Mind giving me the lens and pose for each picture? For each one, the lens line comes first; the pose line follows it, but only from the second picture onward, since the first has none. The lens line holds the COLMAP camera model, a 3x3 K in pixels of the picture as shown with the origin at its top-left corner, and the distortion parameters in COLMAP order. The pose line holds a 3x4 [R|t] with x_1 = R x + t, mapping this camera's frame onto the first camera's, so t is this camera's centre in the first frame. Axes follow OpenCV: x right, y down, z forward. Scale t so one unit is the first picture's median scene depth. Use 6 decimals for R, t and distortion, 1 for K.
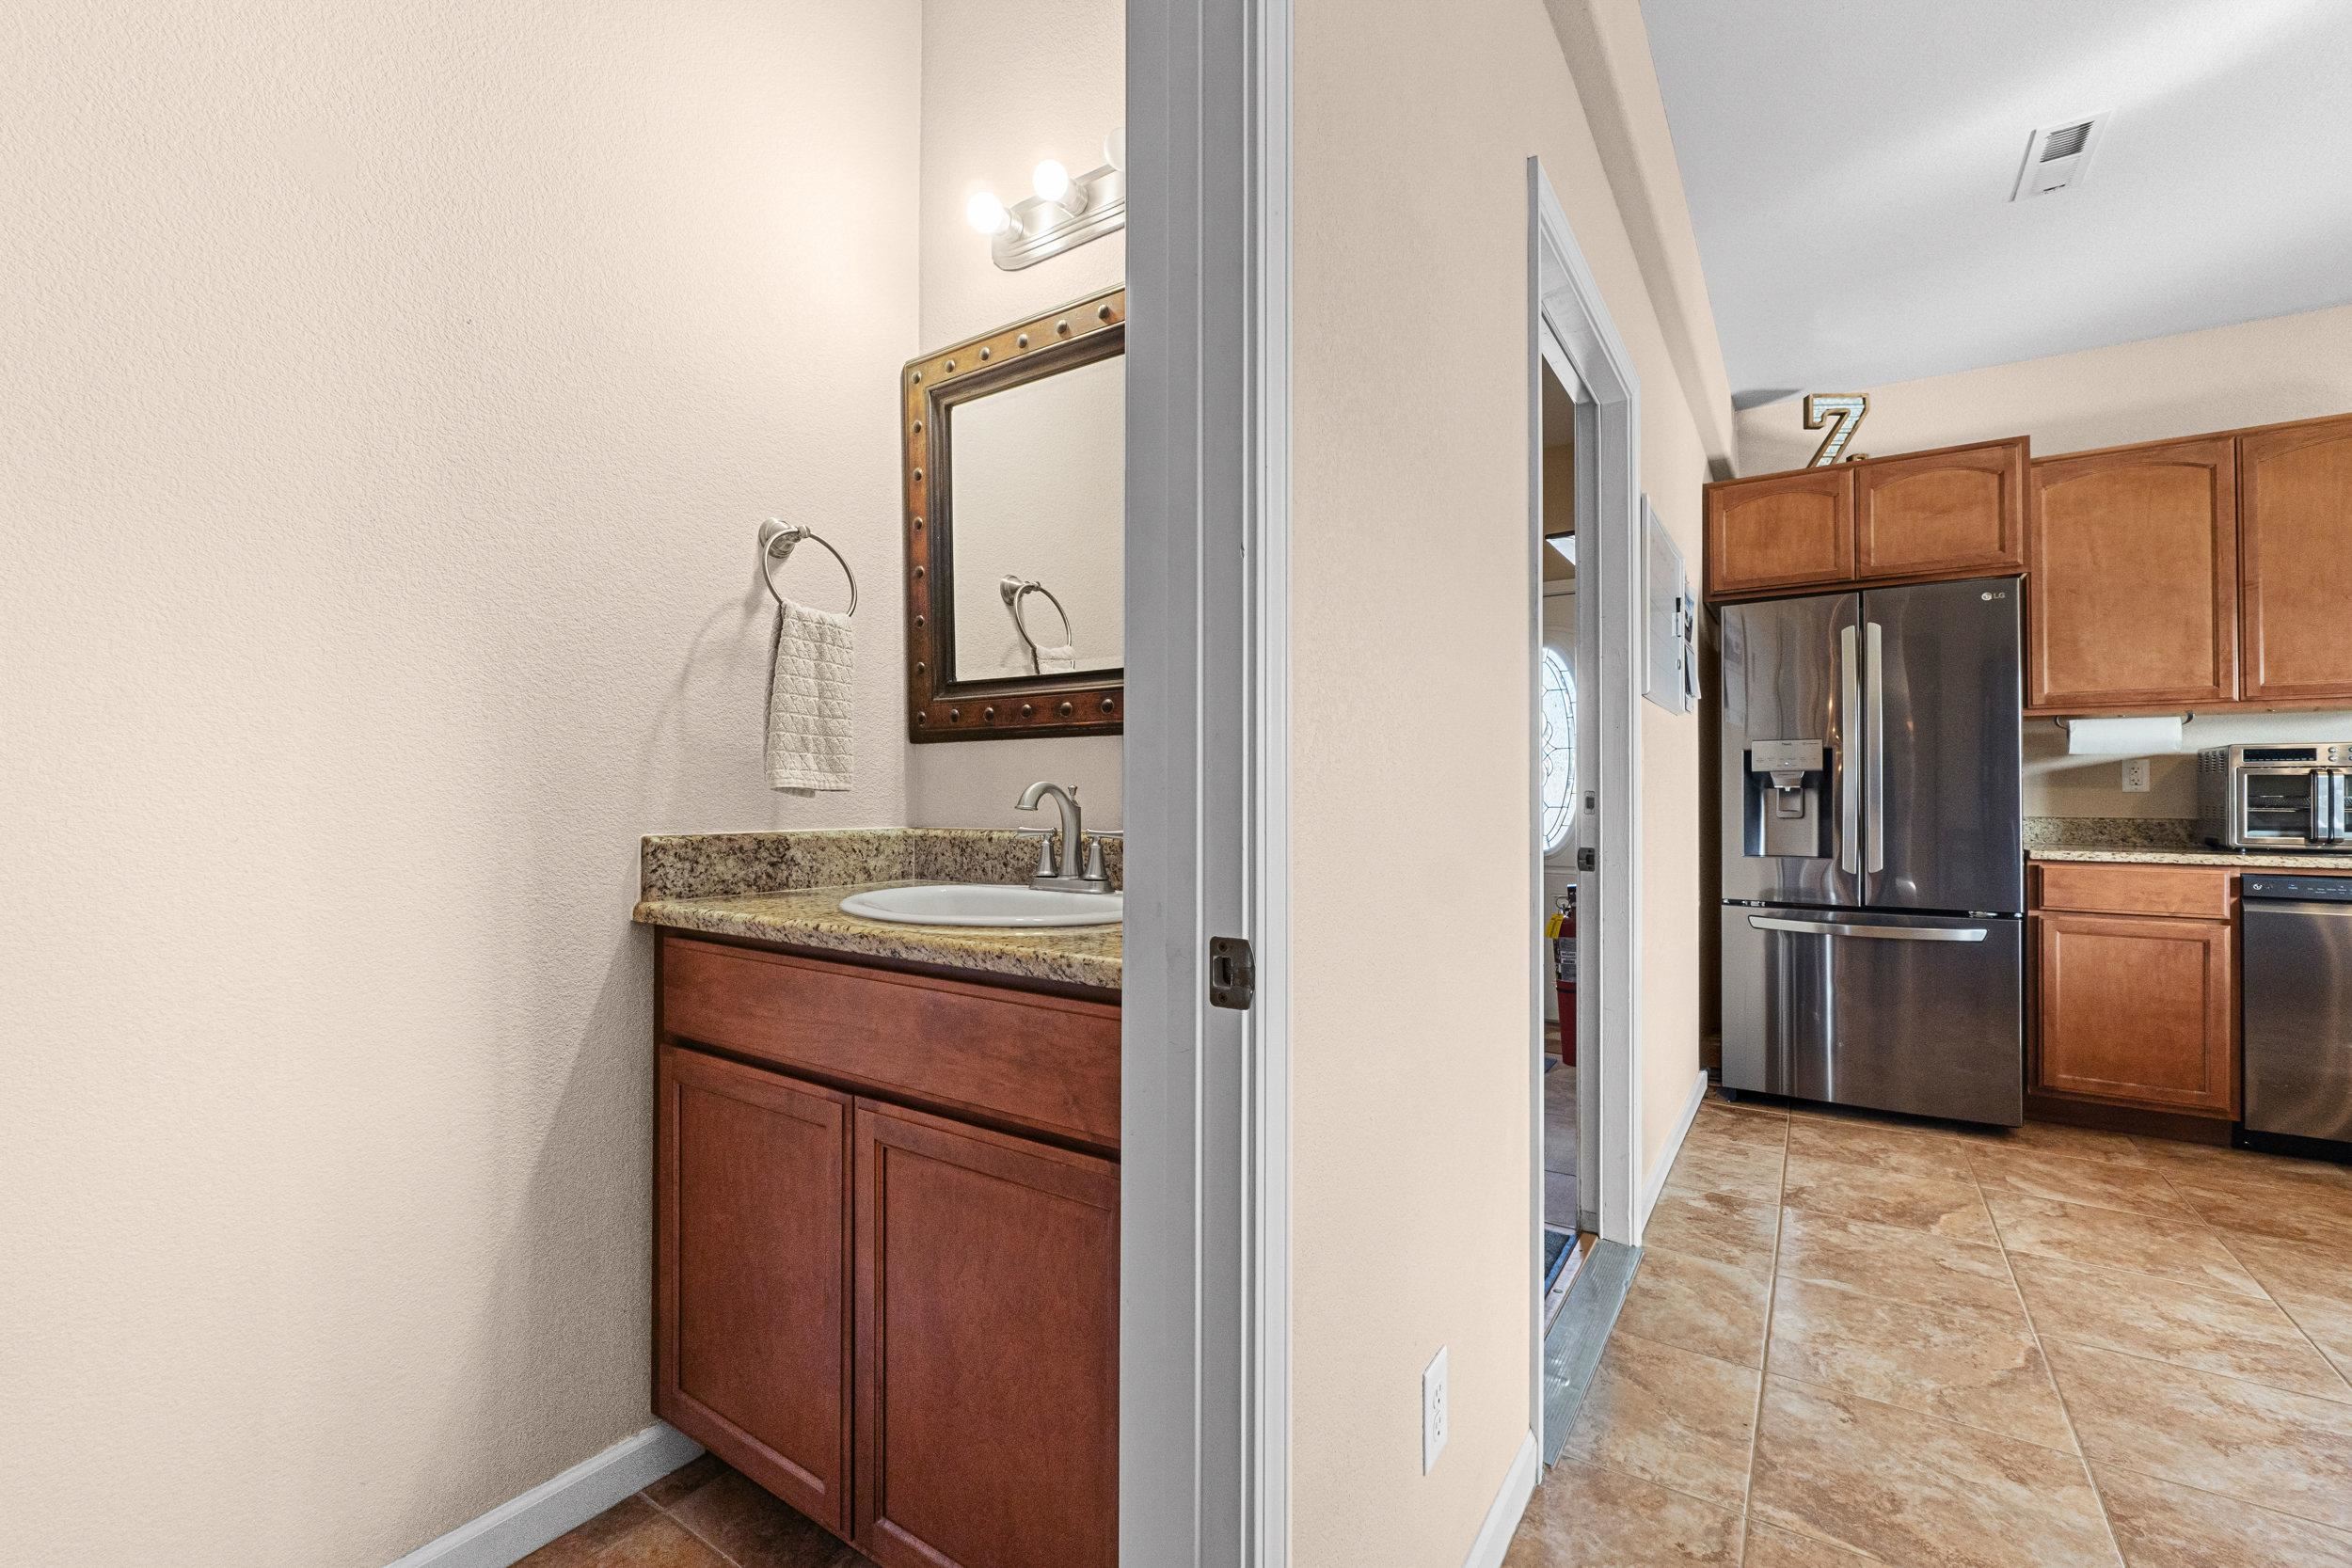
lens RADIAL K [[988.1, 0, 1172.6], [0, 988.1, 781.4], [0, 0, 1]] dist [-0.005930, -0.000641]
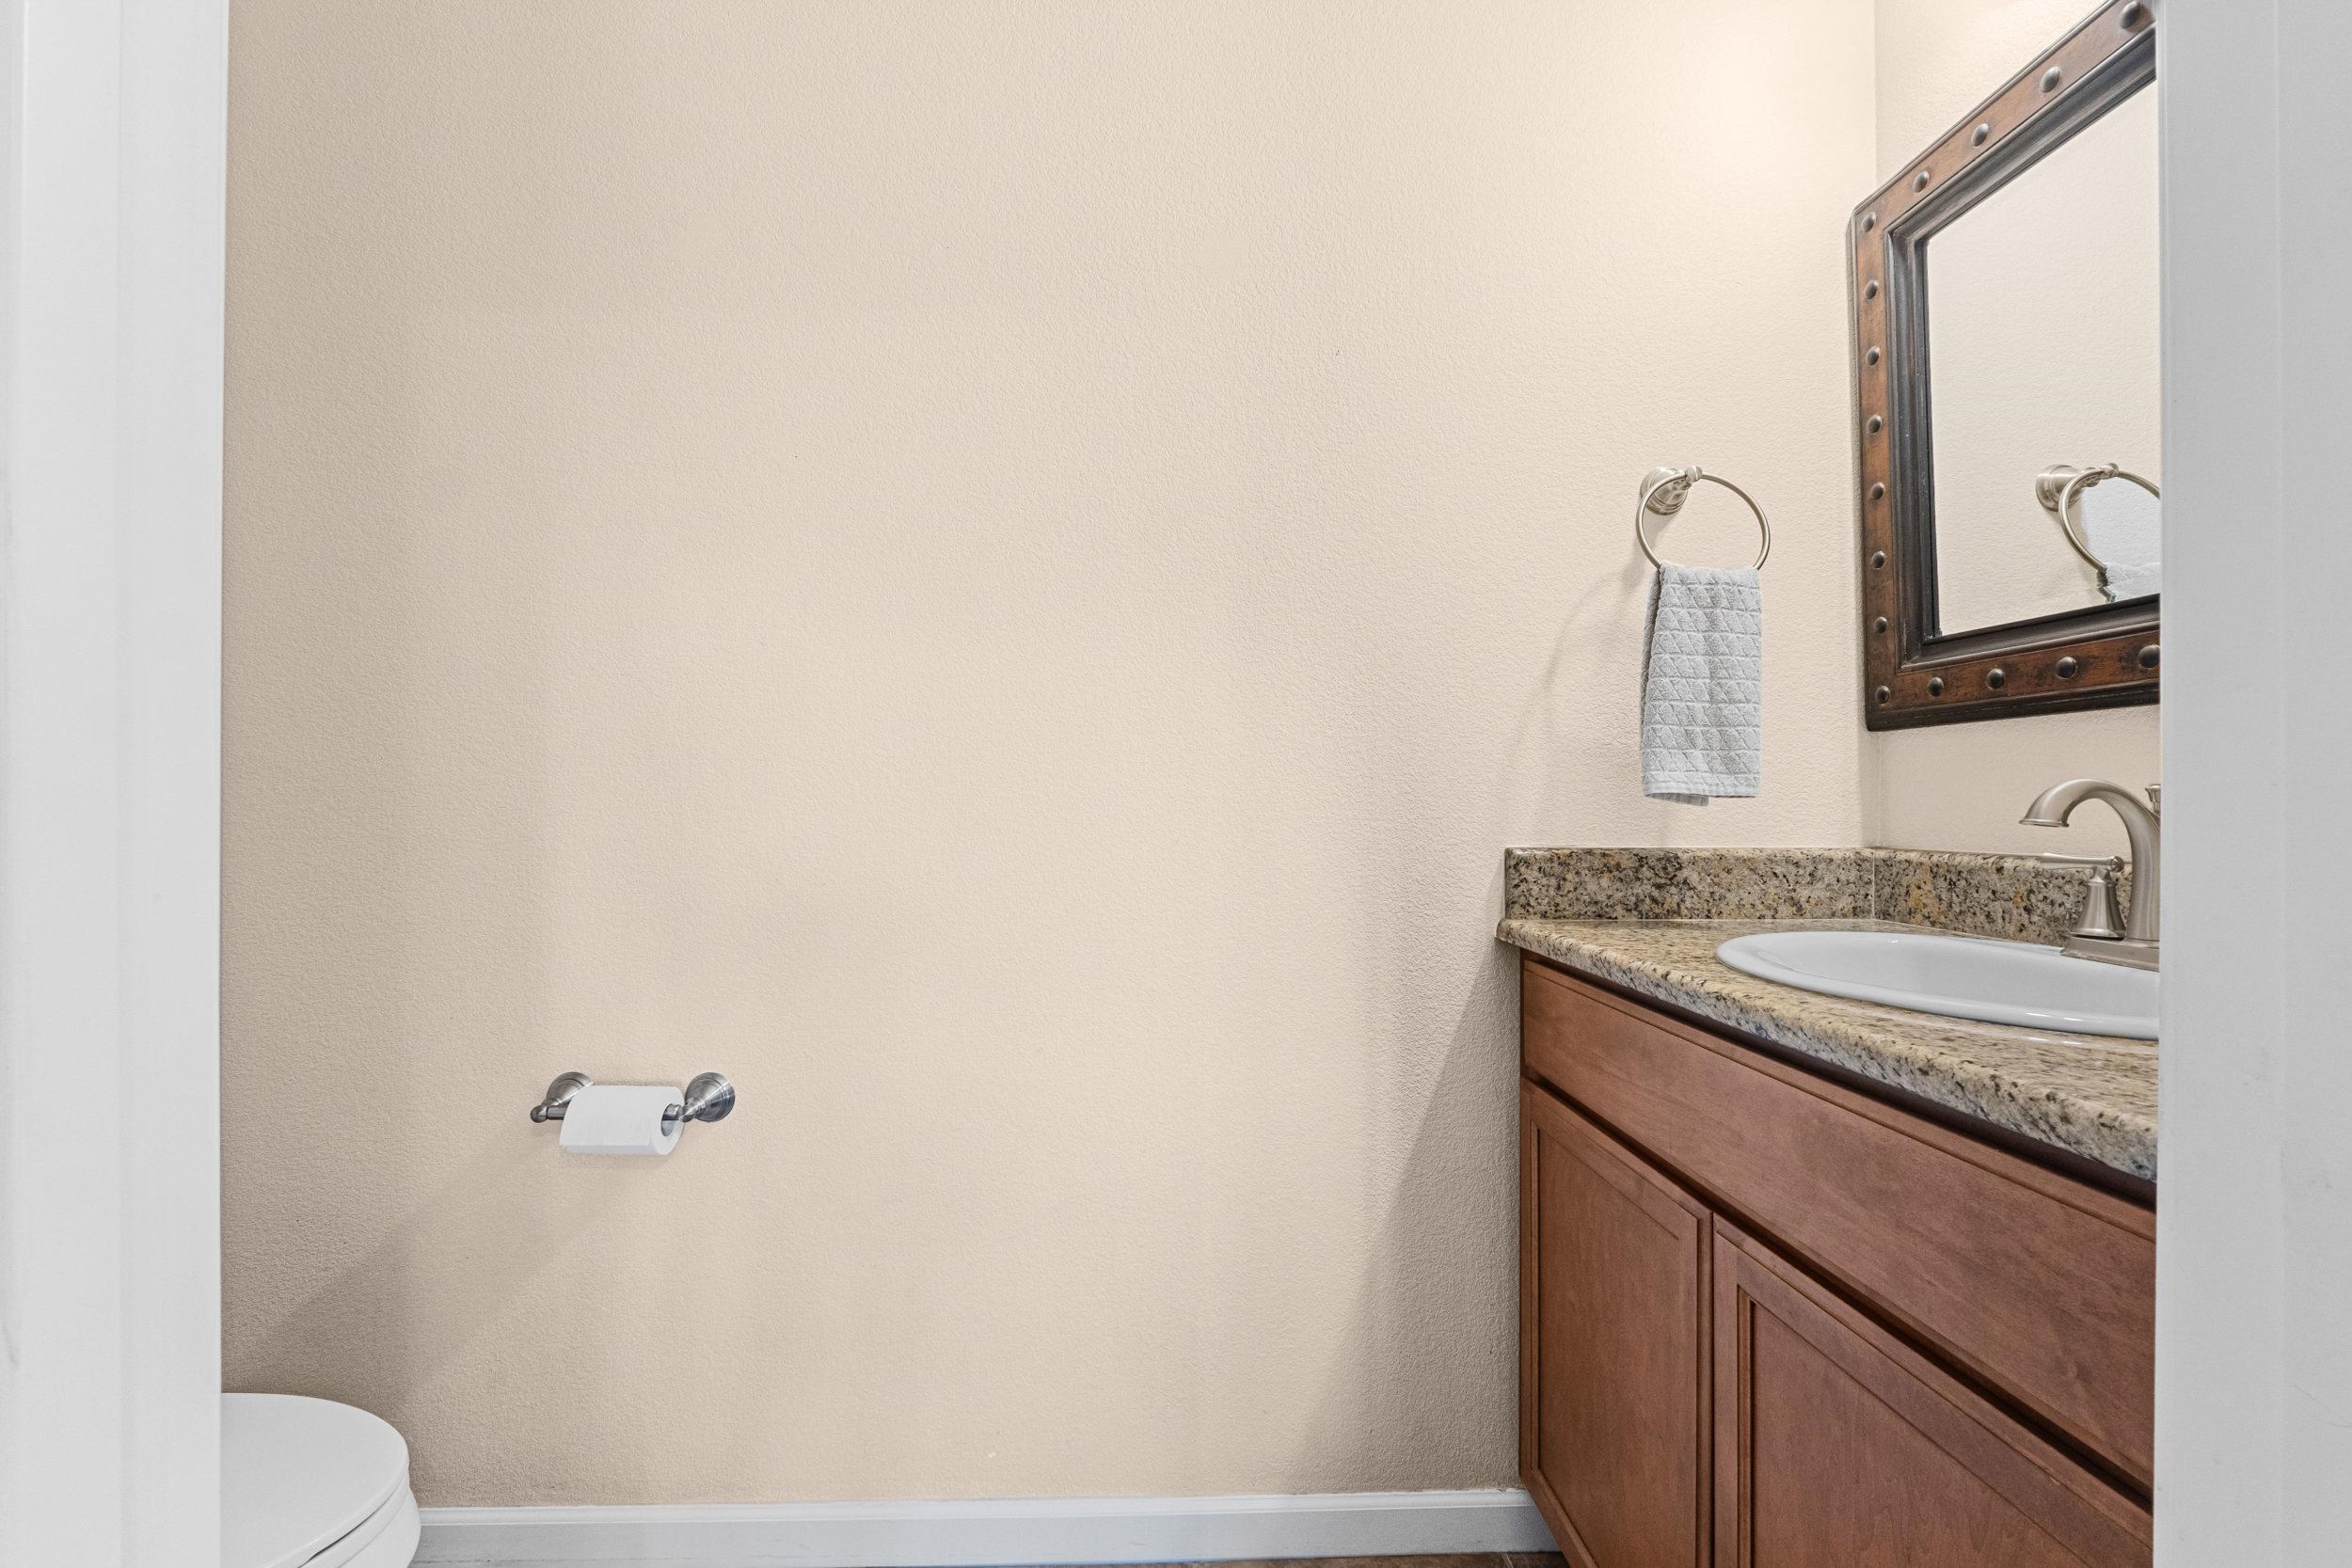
lens RADIAL K [[988.1, 0, 1173.2], [0, 988.1, 801.0], [0, 0, 1]] dist [-0.005930, -0.000641]
pose [[0.581896, -0.004004, -0.813254, 0.031585], [0.012915, 0.999907, 0.004318, 0.003737], [0.813161, -0.013016, 0.581893, 0.199016]]
